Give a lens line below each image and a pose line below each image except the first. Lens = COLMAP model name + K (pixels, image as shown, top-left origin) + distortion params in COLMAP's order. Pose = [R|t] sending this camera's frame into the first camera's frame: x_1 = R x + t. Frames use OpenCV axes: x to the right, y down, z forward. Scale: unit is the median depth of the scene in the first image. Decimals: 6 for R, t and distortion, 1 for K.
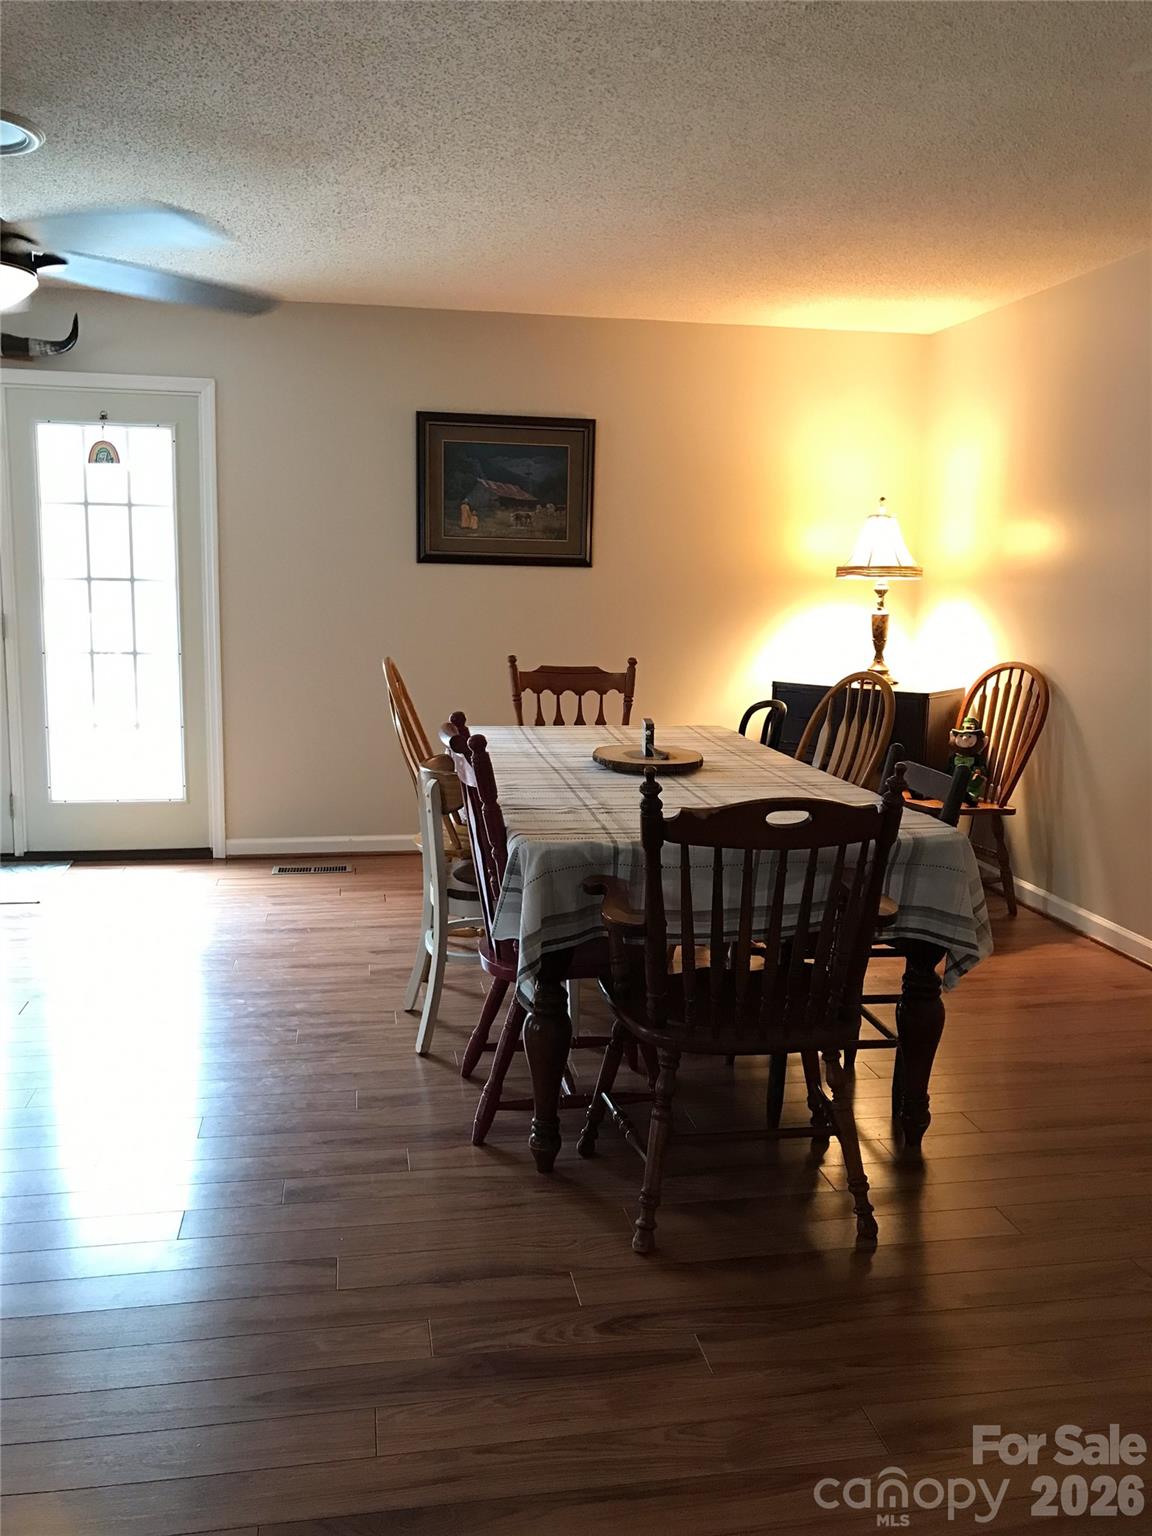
lens RADIAL K [[1251.0, 0, 569.7], [0, 1251.0, 773.7], [0, 0, 1]] dist [0.030070, -0.040211]
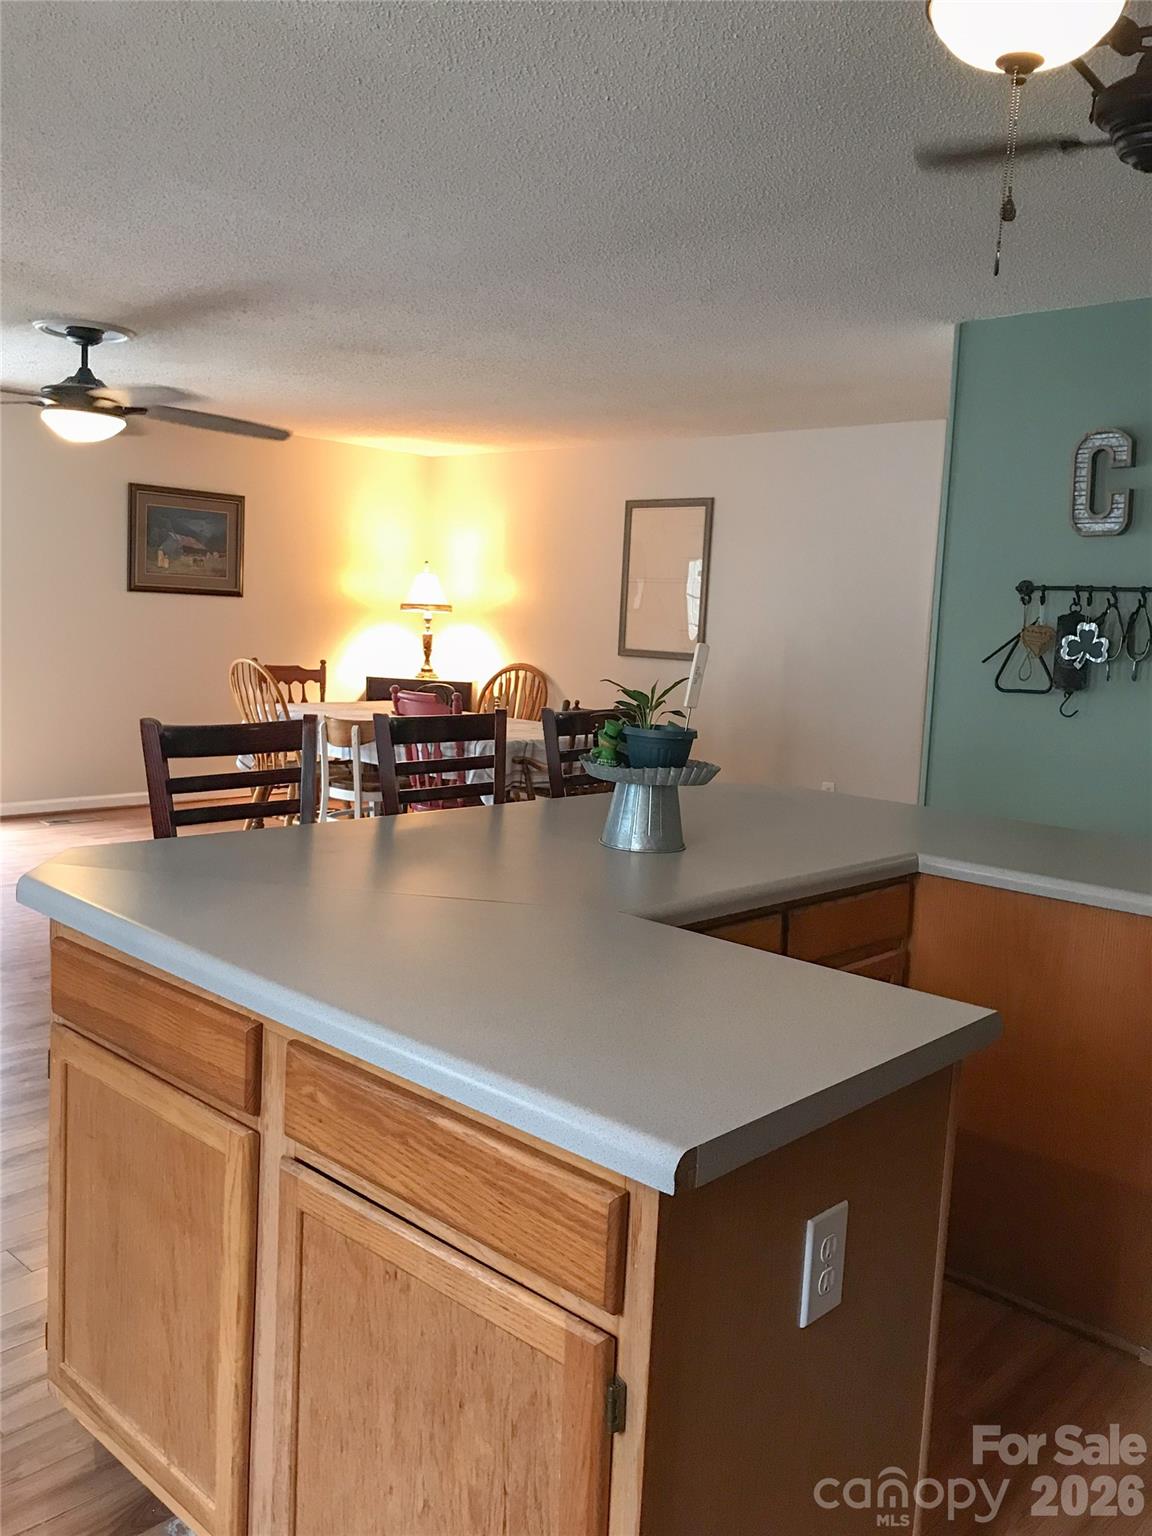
lens RADIAL K [[1251.0, 0, 579.0], [0, 1251.0, 769.1], [0, 0, 1]] dist [0.030070, -0.040211]
pose [[0.805224, -0.050433, 0.590823, -0.541232], [0.060089, 0.998188, 0.003311, 0.049508], [-0.589919, 0.032836, 0.806795, -0.383032]]
